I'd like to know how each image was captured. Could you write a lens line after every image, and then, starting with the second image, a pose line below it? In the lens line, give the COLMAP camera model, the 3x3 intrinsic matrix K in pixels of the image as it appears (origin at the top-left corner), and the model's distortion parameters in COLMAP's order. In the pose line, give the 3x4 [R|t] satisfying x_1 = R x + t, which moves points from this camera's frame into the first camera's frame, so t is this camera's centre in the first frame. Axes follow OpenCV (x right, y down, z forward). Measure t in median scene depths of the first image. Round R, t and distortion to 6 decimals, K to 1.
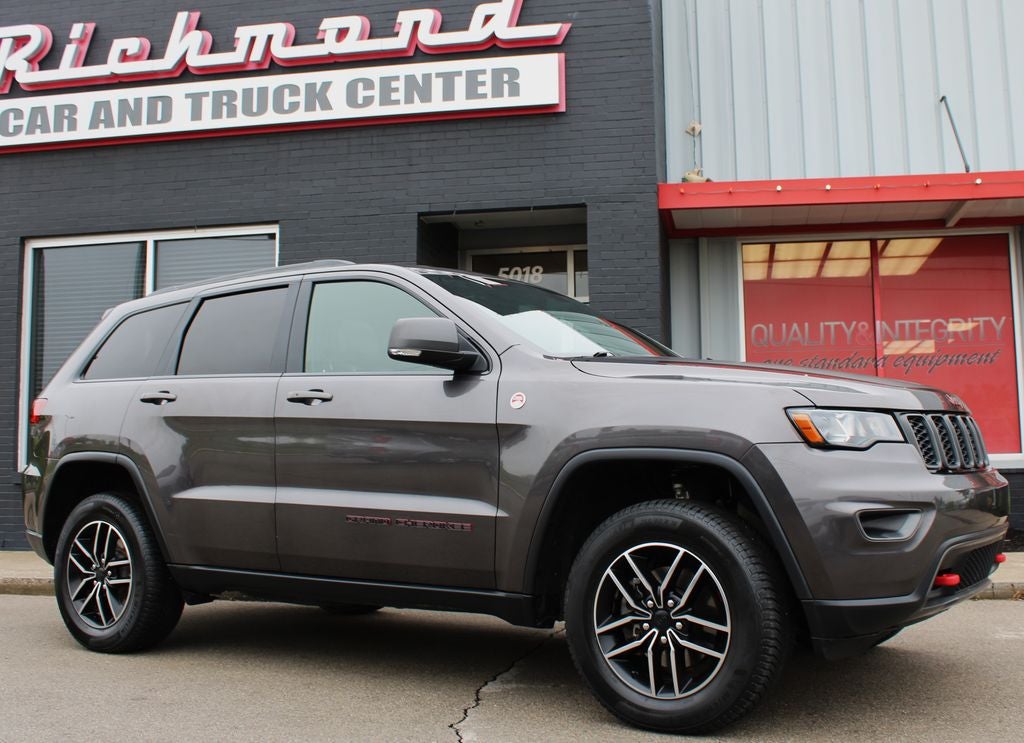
lens RADIAL K [[1134.7, 0, 551.7], [0, 1134.7, 332.7], [0, 0, 1]] dist [-0.102185, 0.000000]
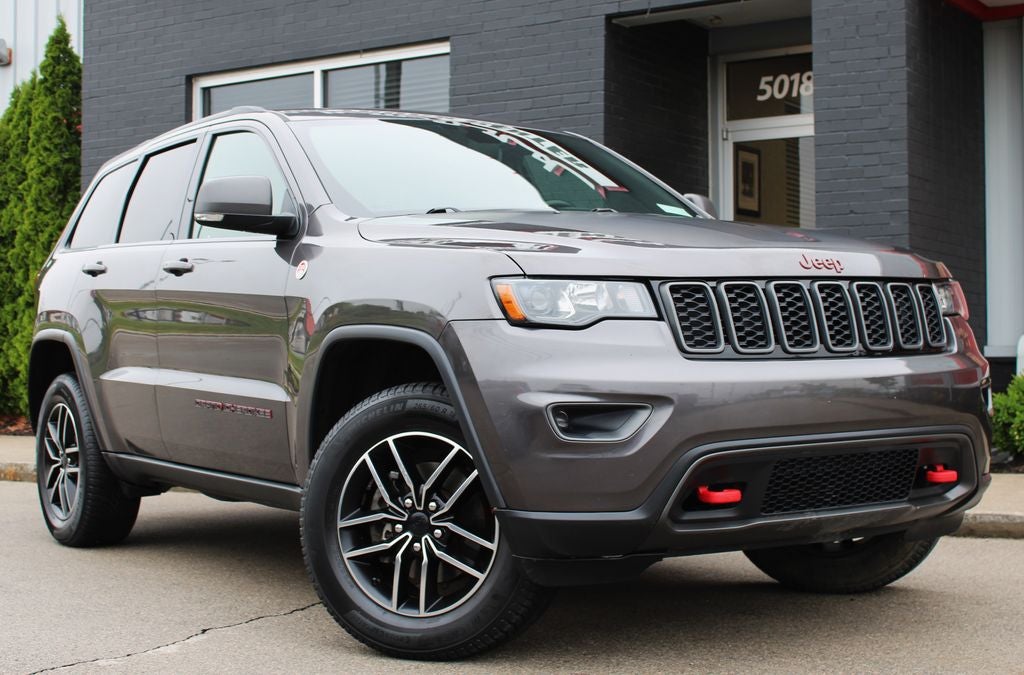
lens RADIAL K [[1580.0, 0, 516.3], [0, 1580.0, 331.5], [0, 0, 1]] dist [-0.045378, 0.000000]
pose [[0.913693, 0.003128, -0.406392, 0.267693], [0.041928, 0.993909, 0.101916, -0.004200], [0.404235, -0.110159, 0.907997, -0.019151]]
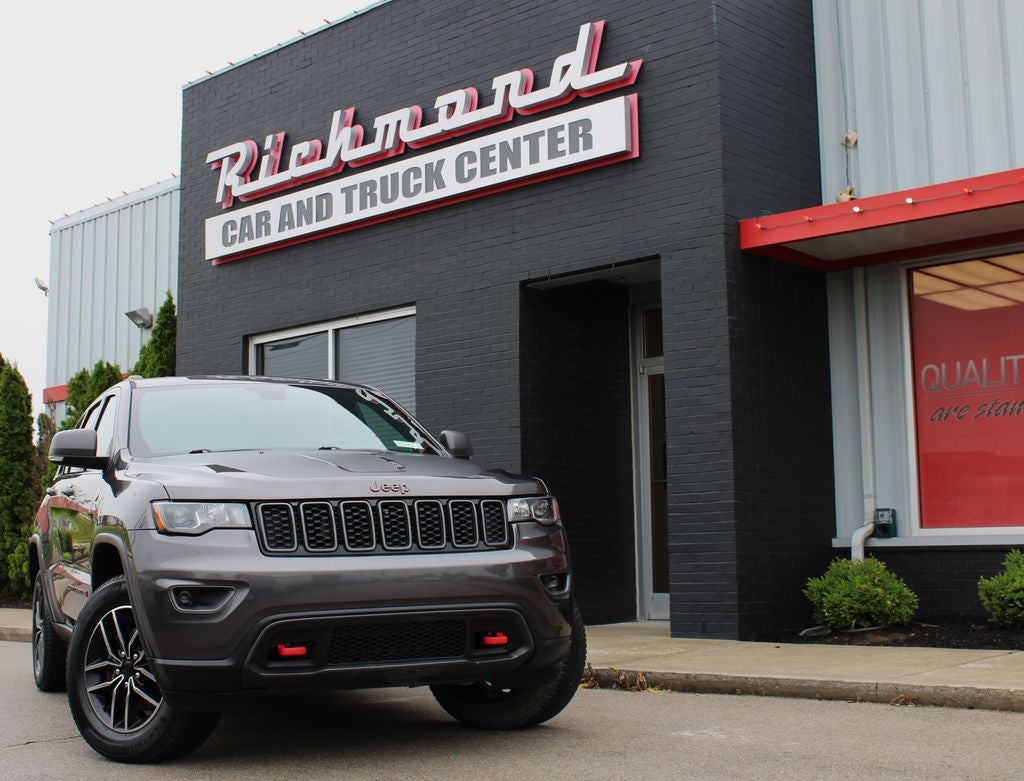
lens RADIAL K [[1398.6, 0, 482.1], [0, 1398.6, 370.0], [0, 0, 1]] dist [-0.123575, 0.000000]
pose [[0.826395, -0.071564, -0.558525, 0.536115], [0.072342, 0.997164, -0.020729, -0.007276], [0.558424, -0.023274, 0.829229, -0.020582]]
